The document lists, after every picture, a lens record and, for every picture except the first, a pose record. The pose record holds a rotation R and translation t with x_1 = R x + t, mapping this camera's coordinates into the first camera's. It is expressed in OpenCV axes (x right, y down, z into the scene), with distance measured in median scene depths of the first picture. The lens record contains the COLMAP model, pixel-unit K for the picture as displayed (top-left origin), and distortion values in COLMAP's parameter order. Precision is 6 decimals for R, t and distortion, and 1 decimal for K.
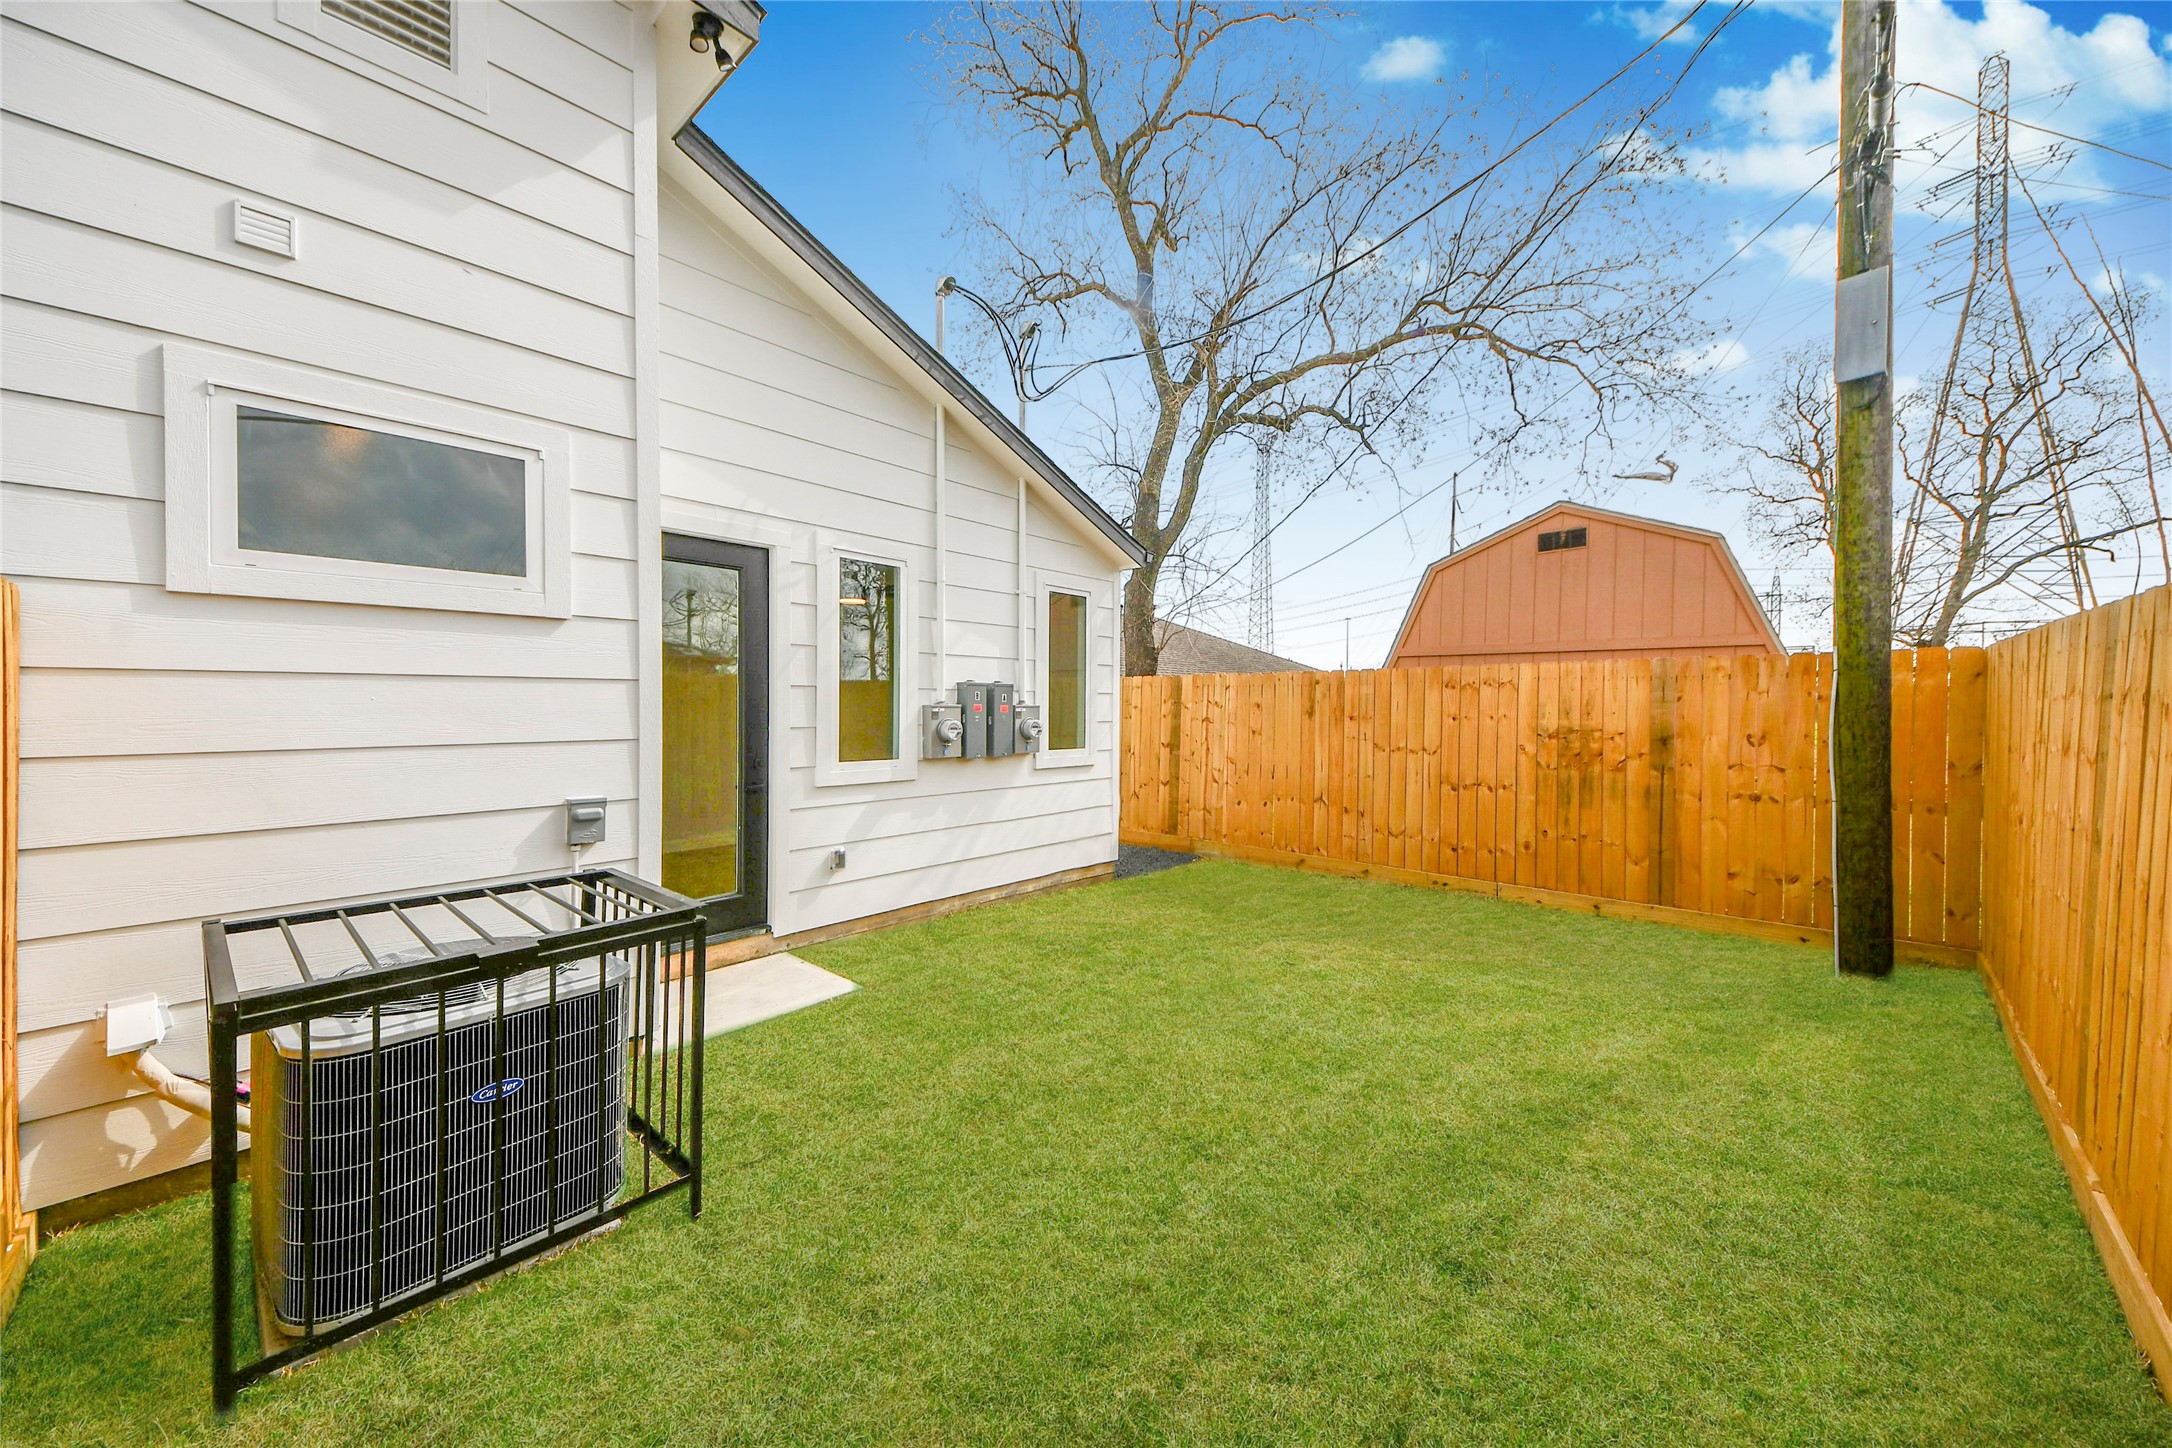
lens RADIAL K [[781.0, 0, 1090.6], [0, 781.0, 717.7], [0, 0, 1]] dist [0.036119, -0.010356]
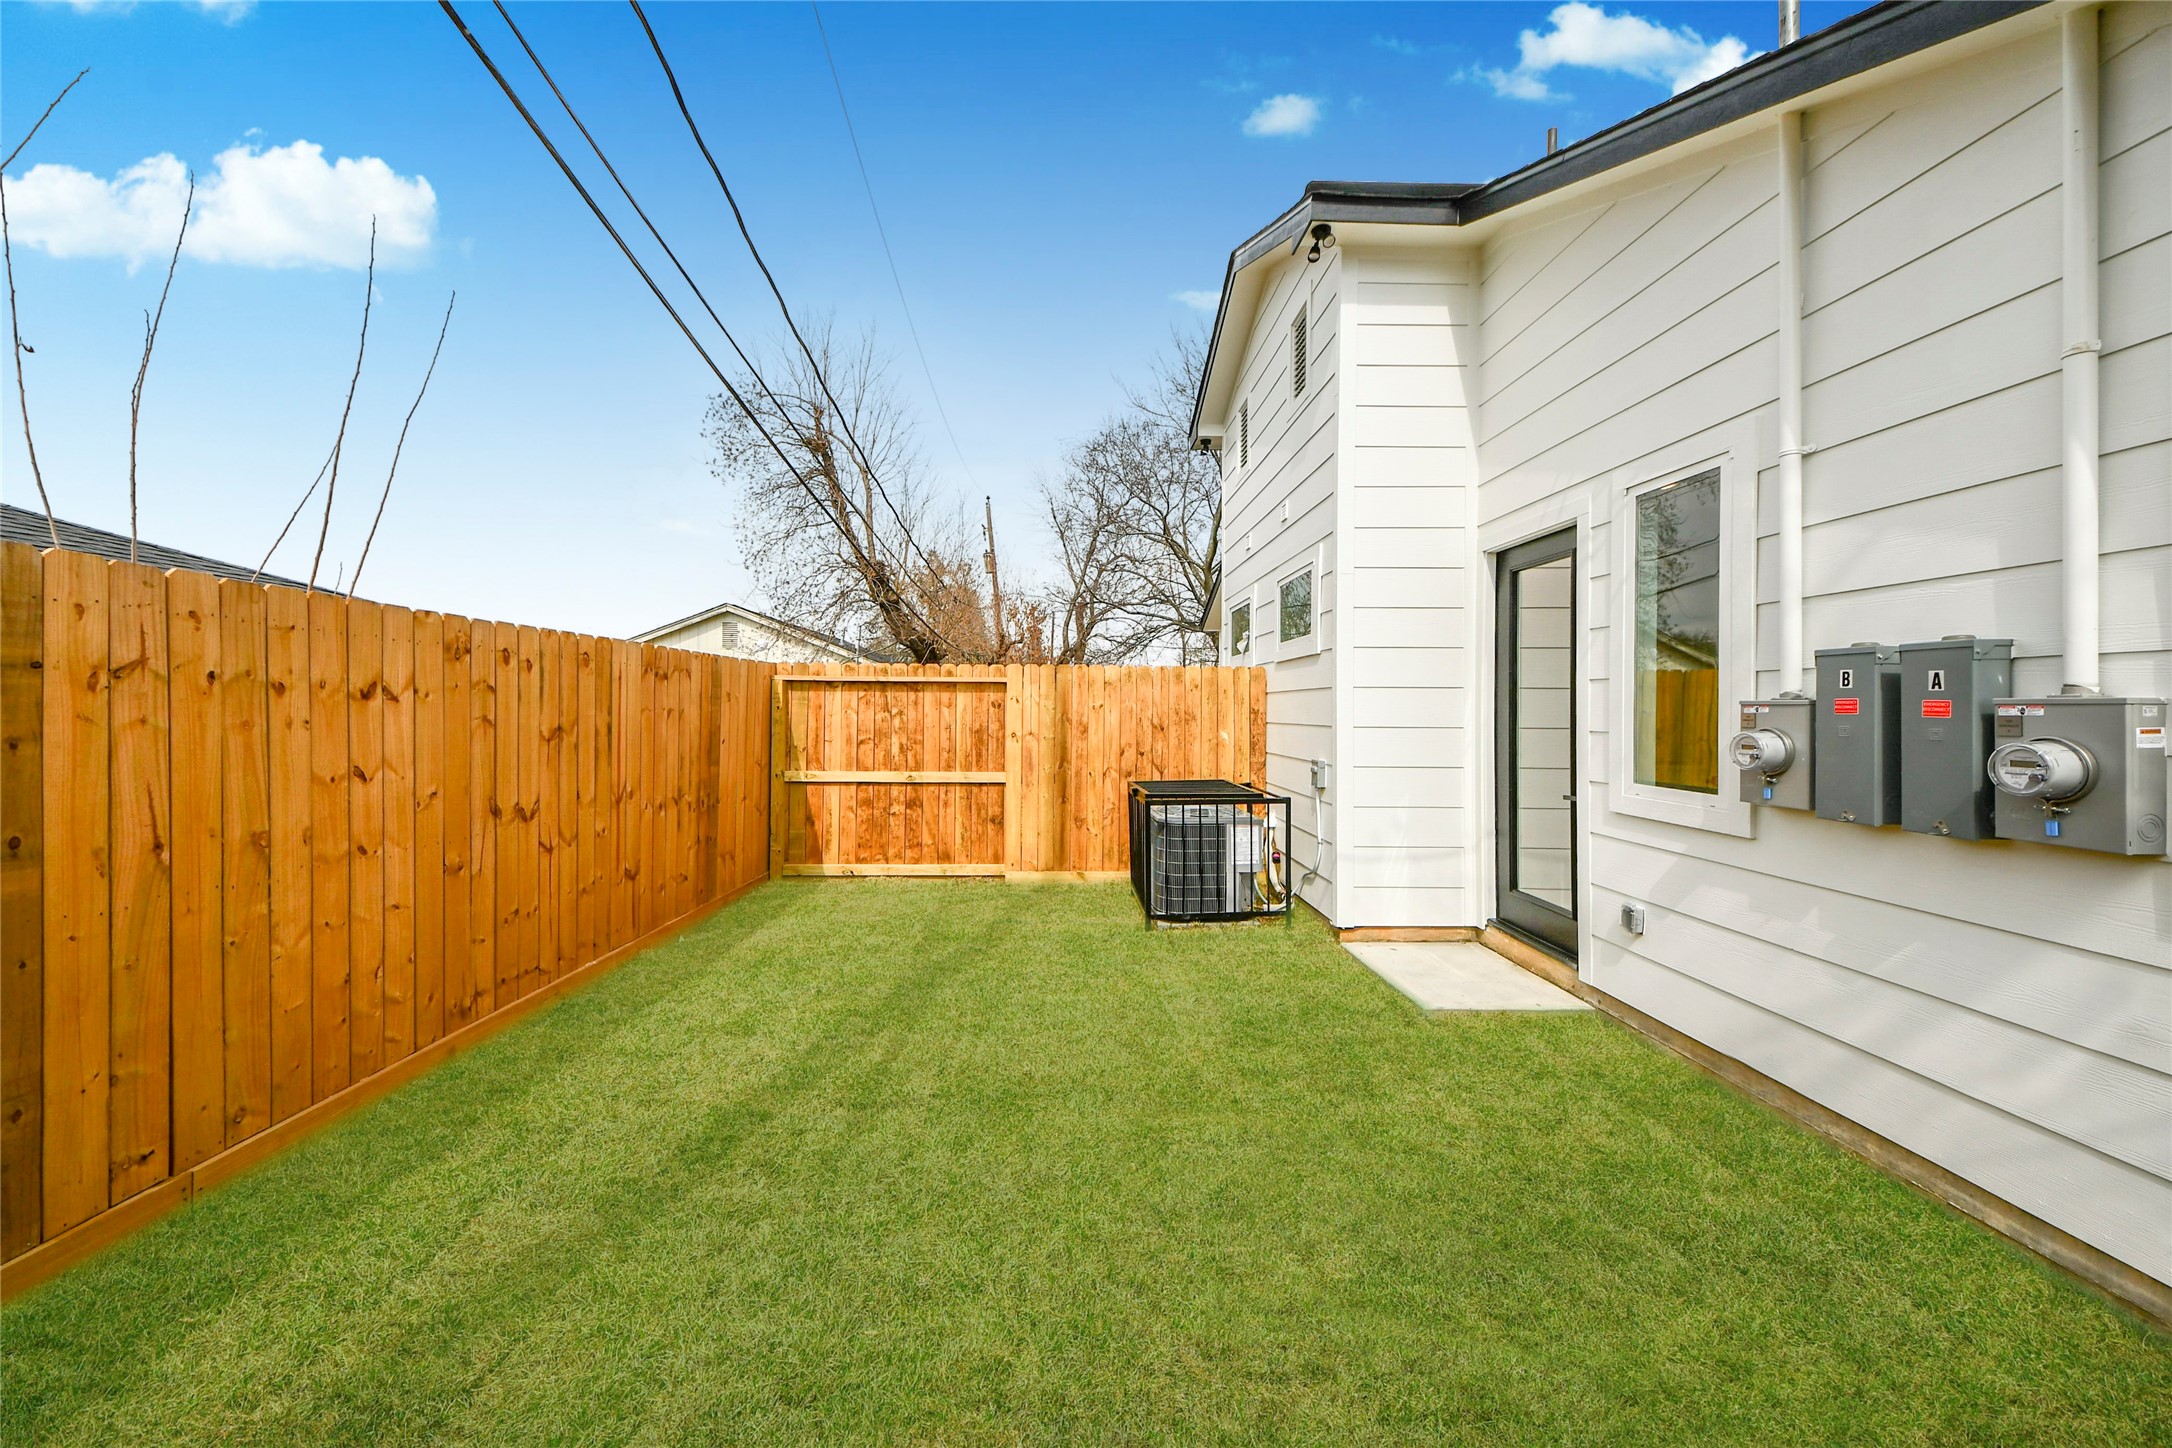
lens RADIAL K [[781.0, 0, 1087.0], [0, 781.0, 696.4], [0, 0, 1]] dist [0.036119, -0.010356]
pose [[-0.729991, -0.010642, -0.683374, 0.482779], [-0.011916, 0.999925, -0.002843, -0.012835], [0.683353, 0.006067, -0.730063, 1.062405]]
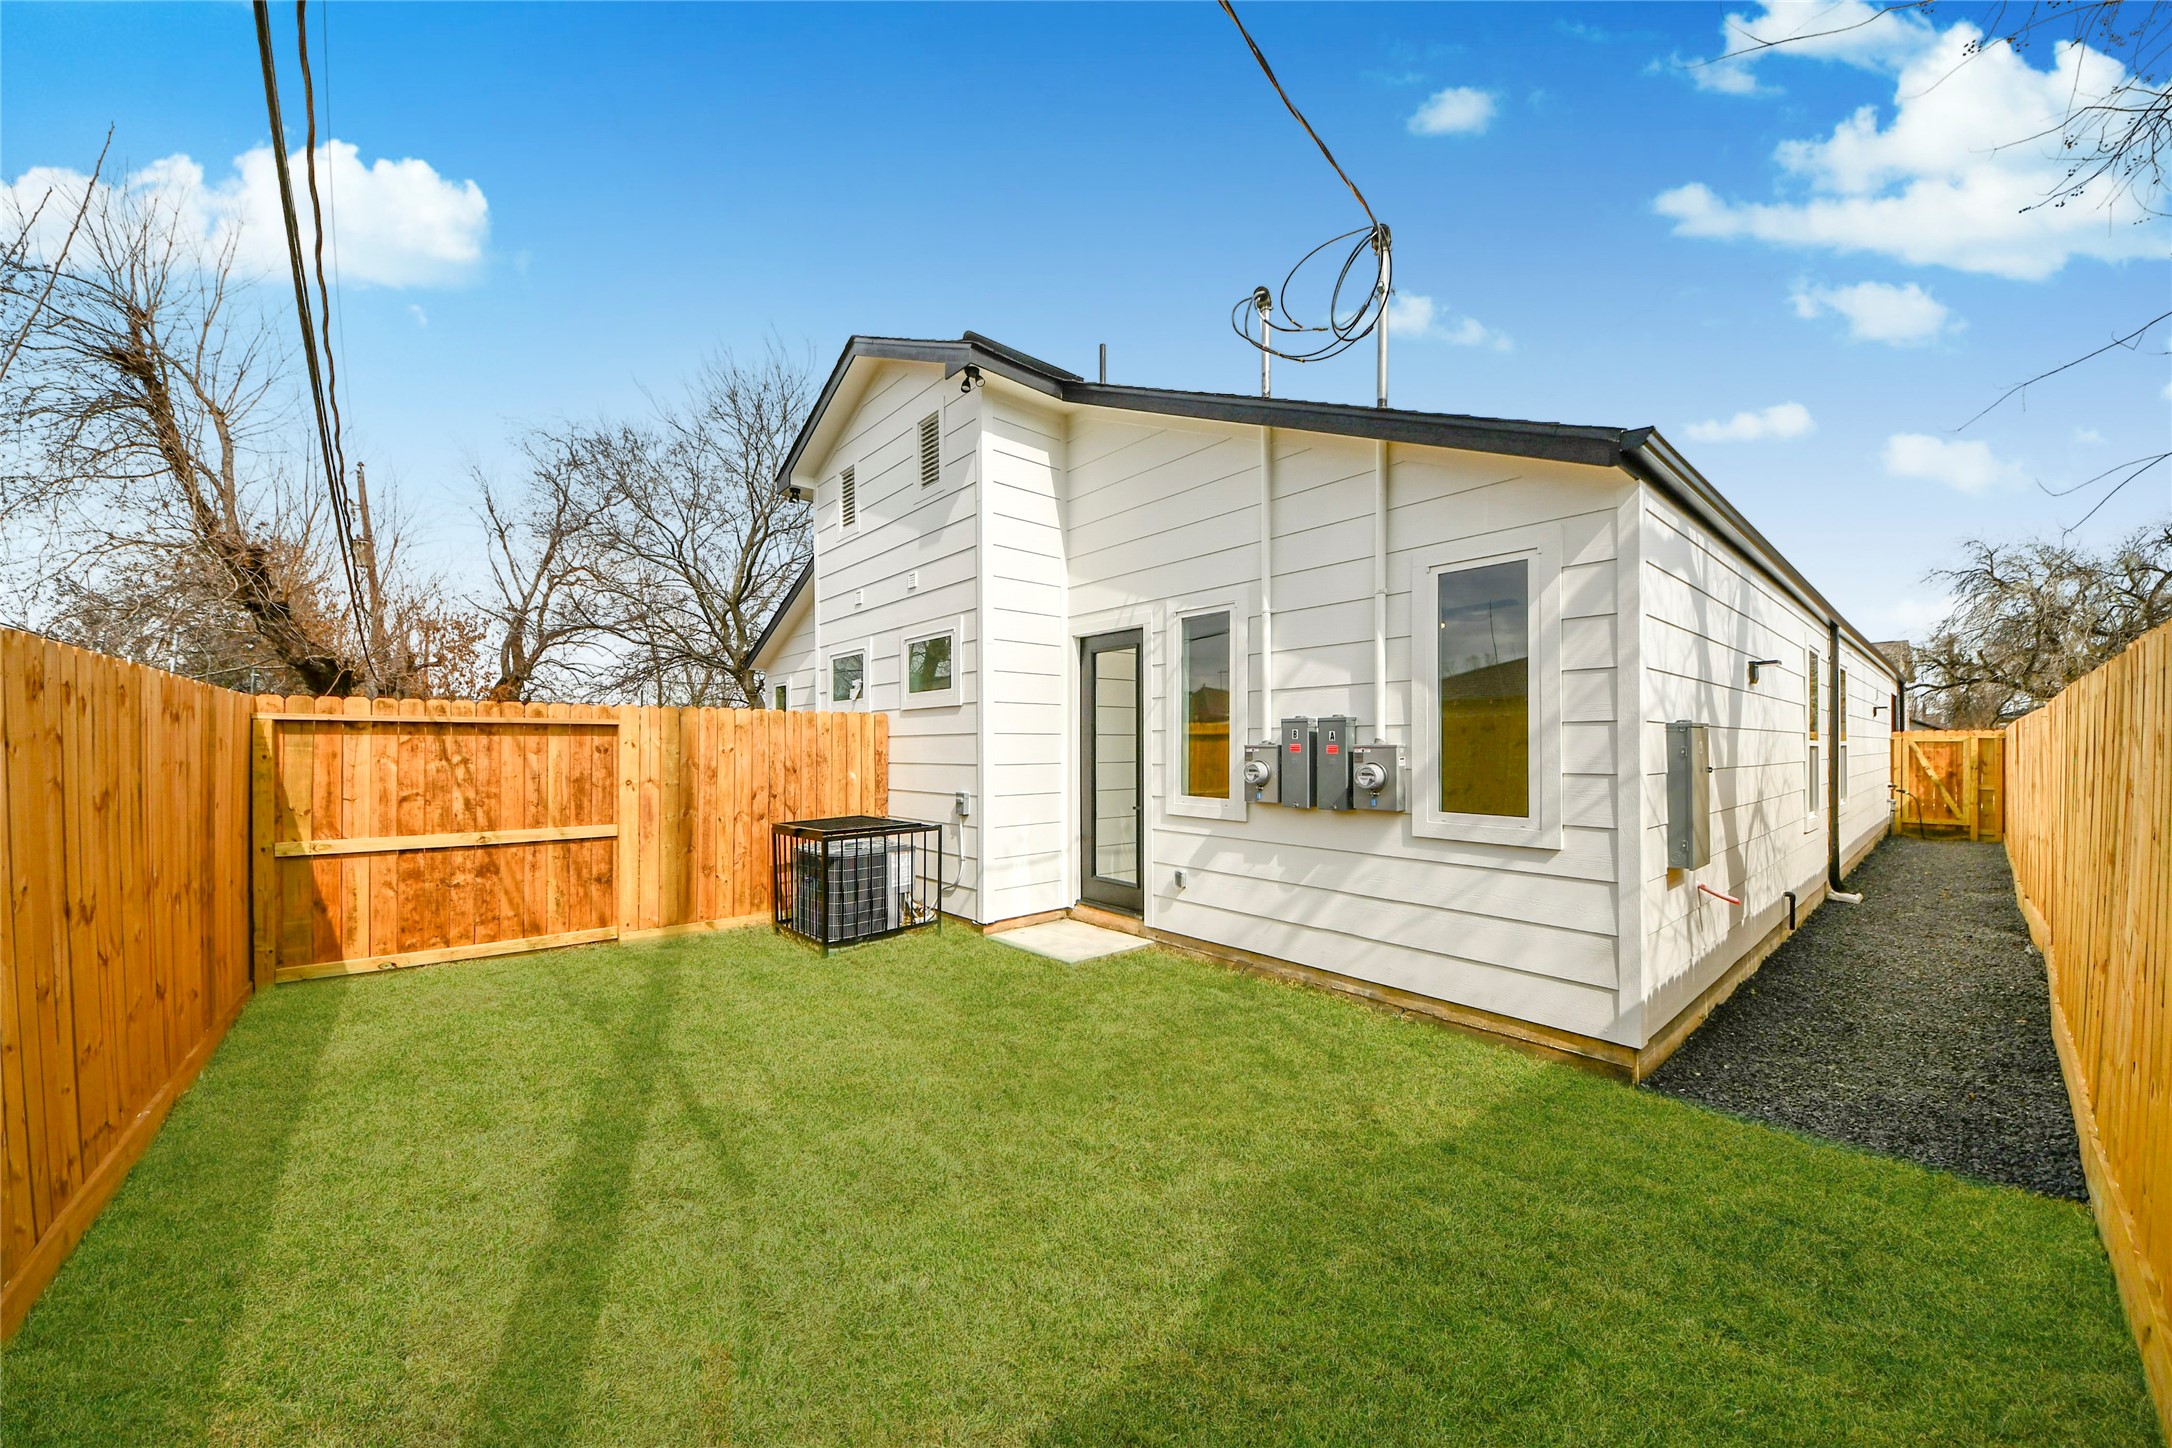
lens RADIAL K [[781.0, 0, 1098.3], [0, 781.0, 730.3], [0, 0, 1]] dist [0.036119, -0.010356]
pose [[-0.130326, -0.017225, -0.991322, 0.750230], [-0.009198, 0.999827, -0.016163, -0.017330], [0.991429, 0.007012, -0.130462, 0.920655]]
